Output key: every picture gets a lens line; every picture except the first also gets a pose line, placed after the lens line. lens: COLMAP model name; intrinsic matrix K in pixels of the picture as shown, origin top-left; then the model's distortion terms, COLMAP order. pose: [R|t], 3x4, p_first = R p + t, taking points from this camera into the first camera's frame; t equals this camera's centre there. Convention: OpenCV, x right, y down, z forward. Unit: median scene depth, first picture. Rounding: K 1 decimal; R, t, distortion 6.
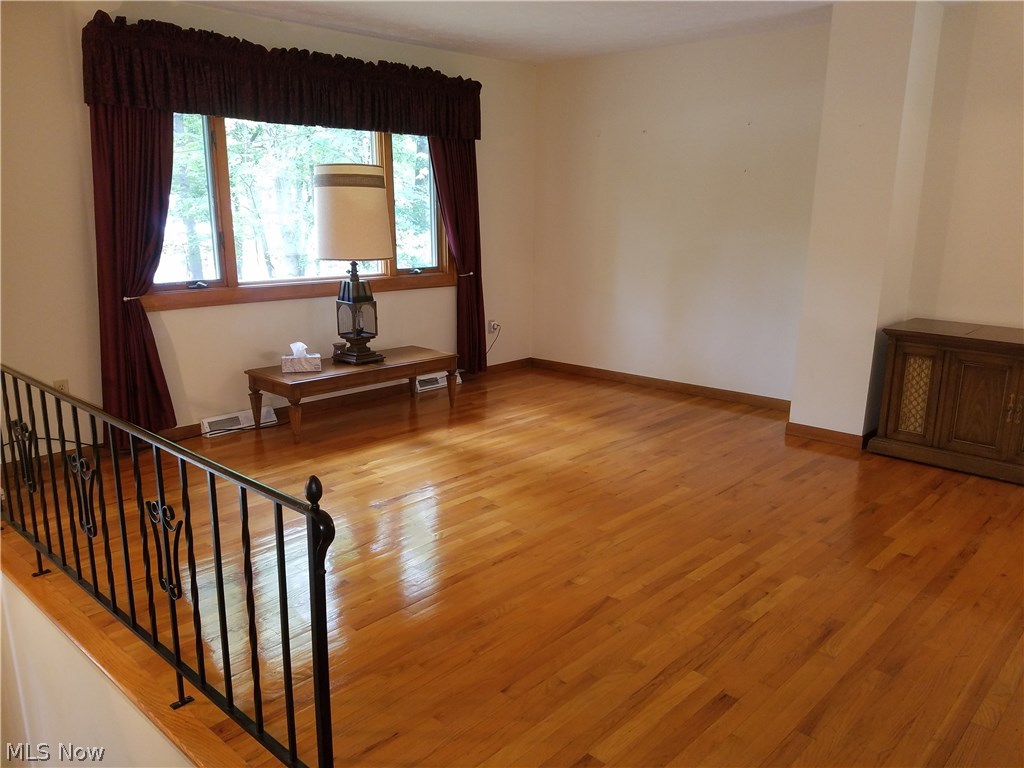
lens RADIAL K [[809.5, 0, 493.7], [0, 809.5, 410.3], [0, 0, 1]] dist [0.228633, -0.546767]
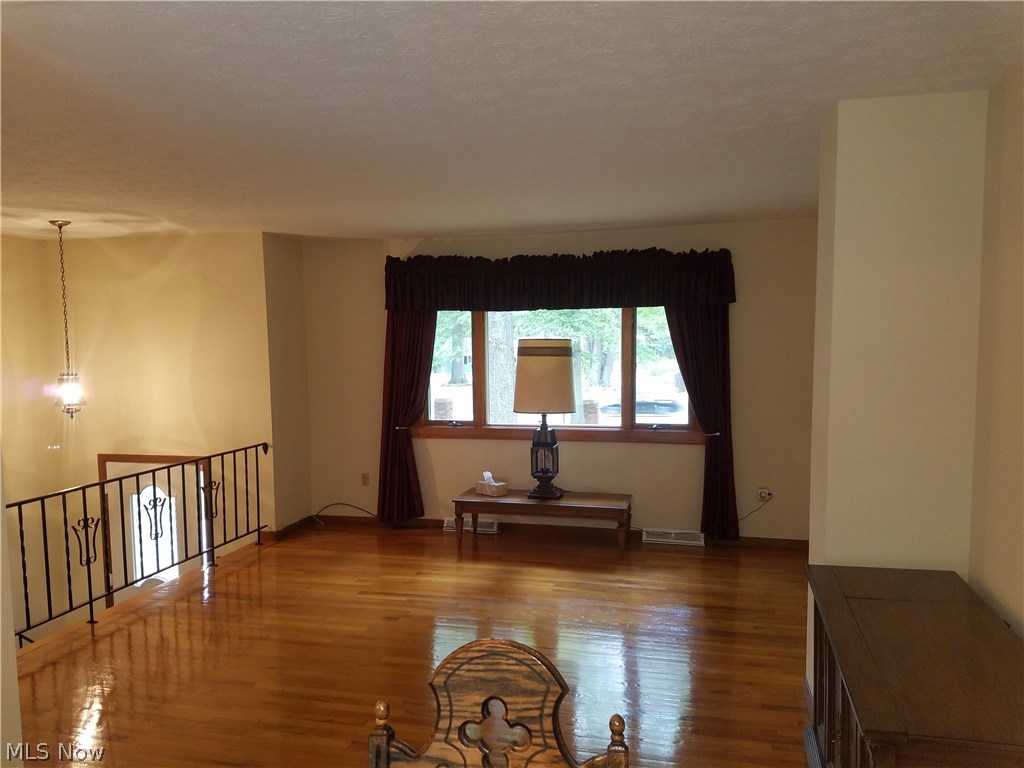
lens RADIAL K [[809.5, 0, 493.7], [0, 809.5, 410.3], [0, 0, 1]] dist [0.228633, -0.546767]
pose [[0.431083, 0.067159, -0.899810, 0.896367], [-0.201815, 0.979139, -0.023606, -0.146098], [0.879453, 0.191771, 0.435644, 0.416293]]
